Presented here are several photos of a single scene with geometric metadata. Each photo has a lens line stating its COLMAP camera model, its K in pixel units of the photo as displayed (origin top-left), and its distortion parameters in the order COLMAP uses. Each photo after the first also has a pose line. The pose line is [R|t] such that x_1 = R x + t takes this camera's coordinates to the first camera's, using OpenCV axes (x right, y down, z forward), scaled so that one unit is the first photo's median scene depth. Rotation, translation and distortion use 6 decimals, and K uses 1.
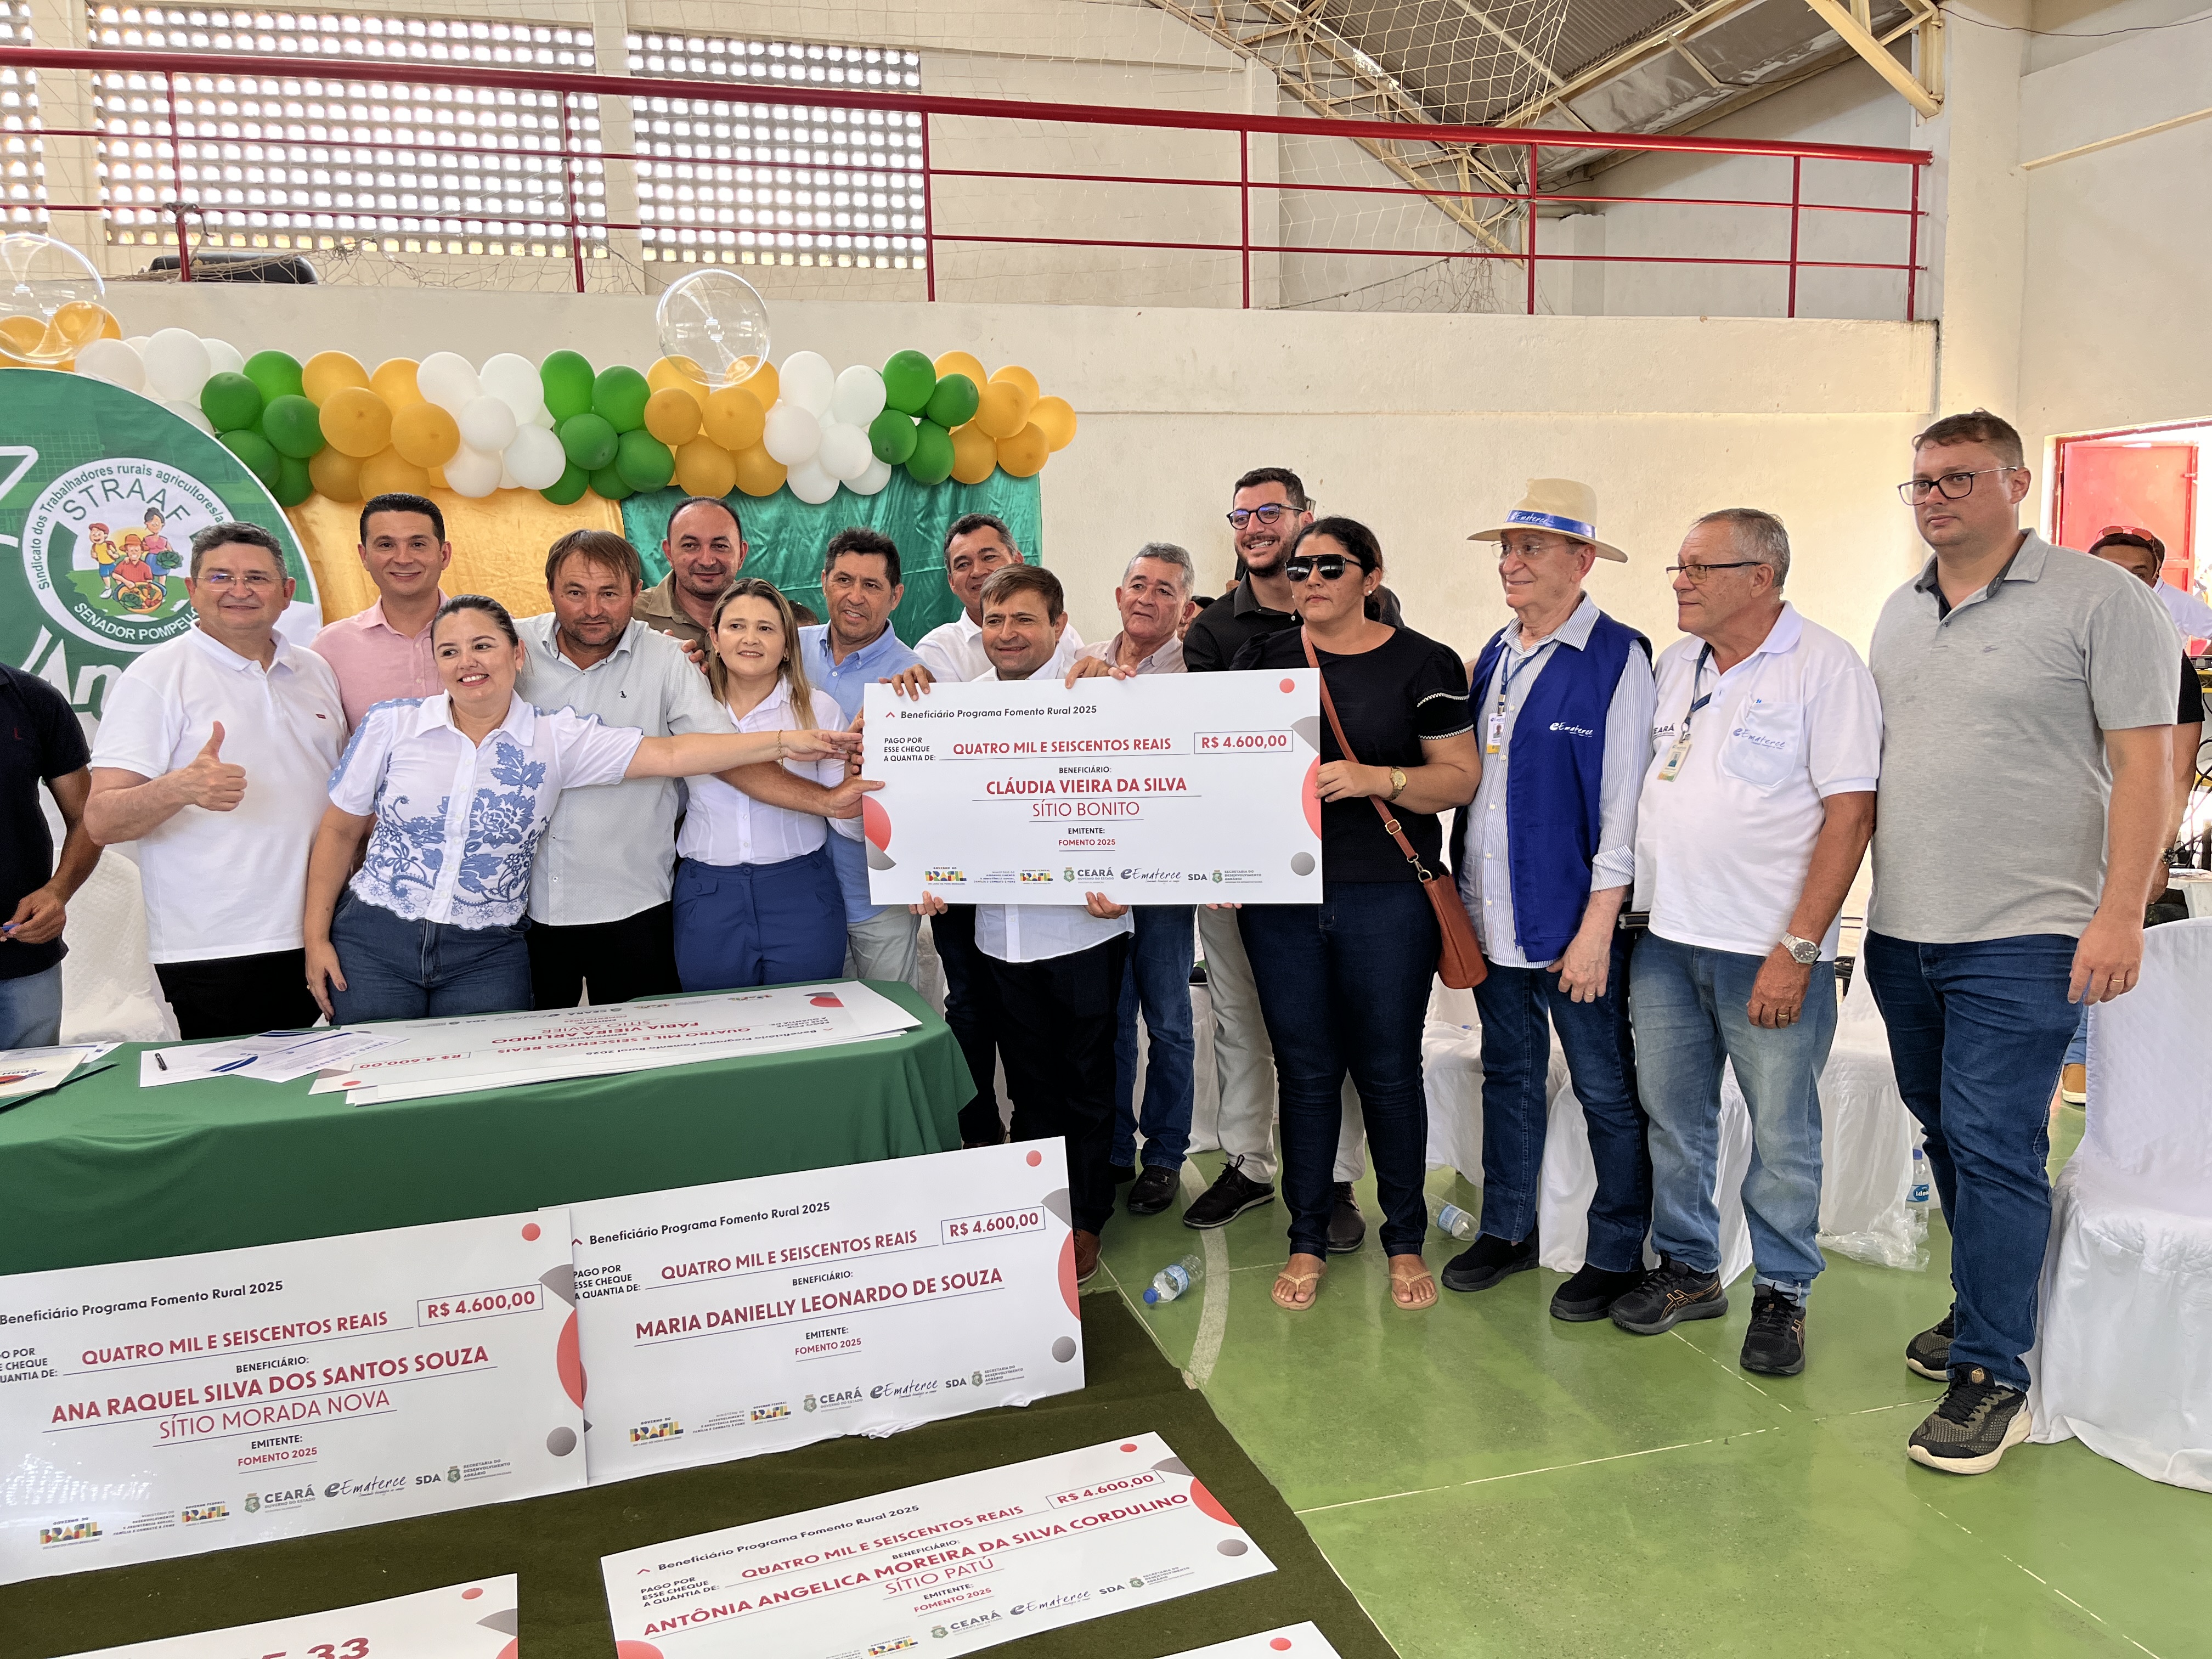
lens RADIAL K [[1678.9, 0, 1111.8], [0, 1678.9, 839.7], [0, 0, 1]] dist [0.053067, -0.077374]
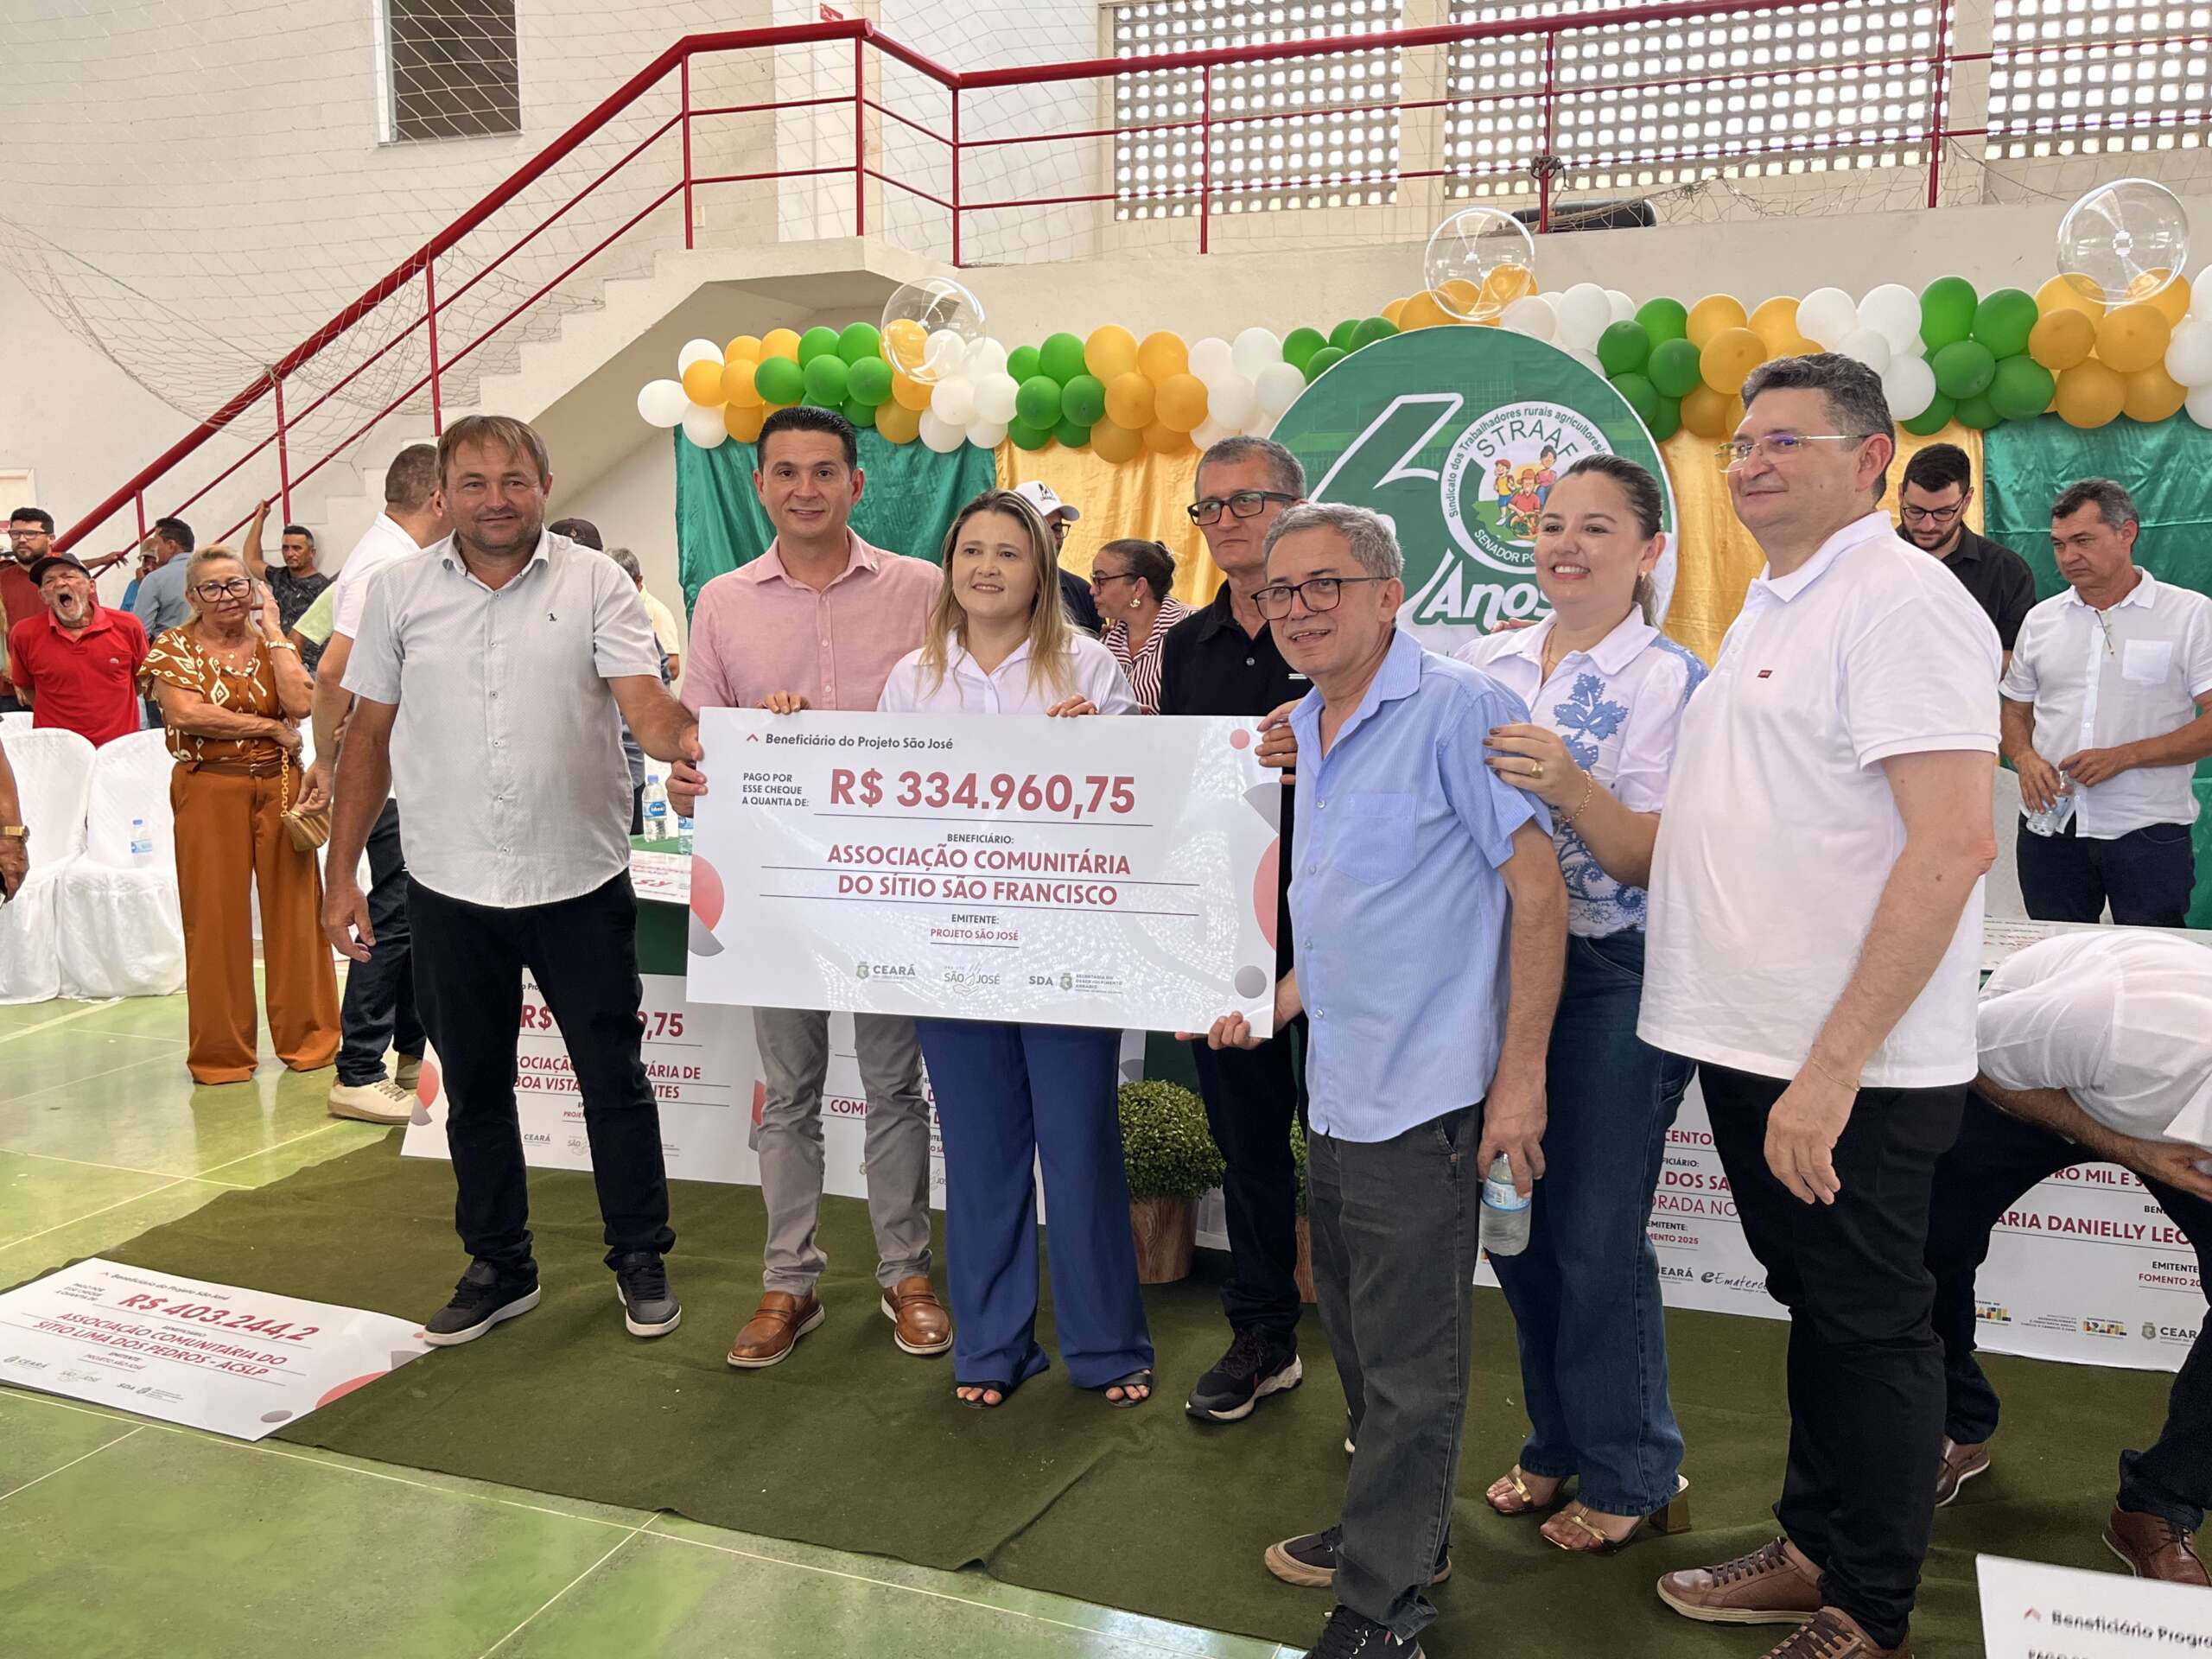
lens RADIAL K [[1897.9, 0, 1103.6], [0, 1897.9, 822.5], [0, 0, 1]] dist [0.047882, -0.054706]
pose [[0.792545, 0.107001, -0.600353, -0.012333], [-0.106697, 0.993631, 0.036242, 0.035775], [0.600407, 0.035333, 0.798914, -0.166808]]
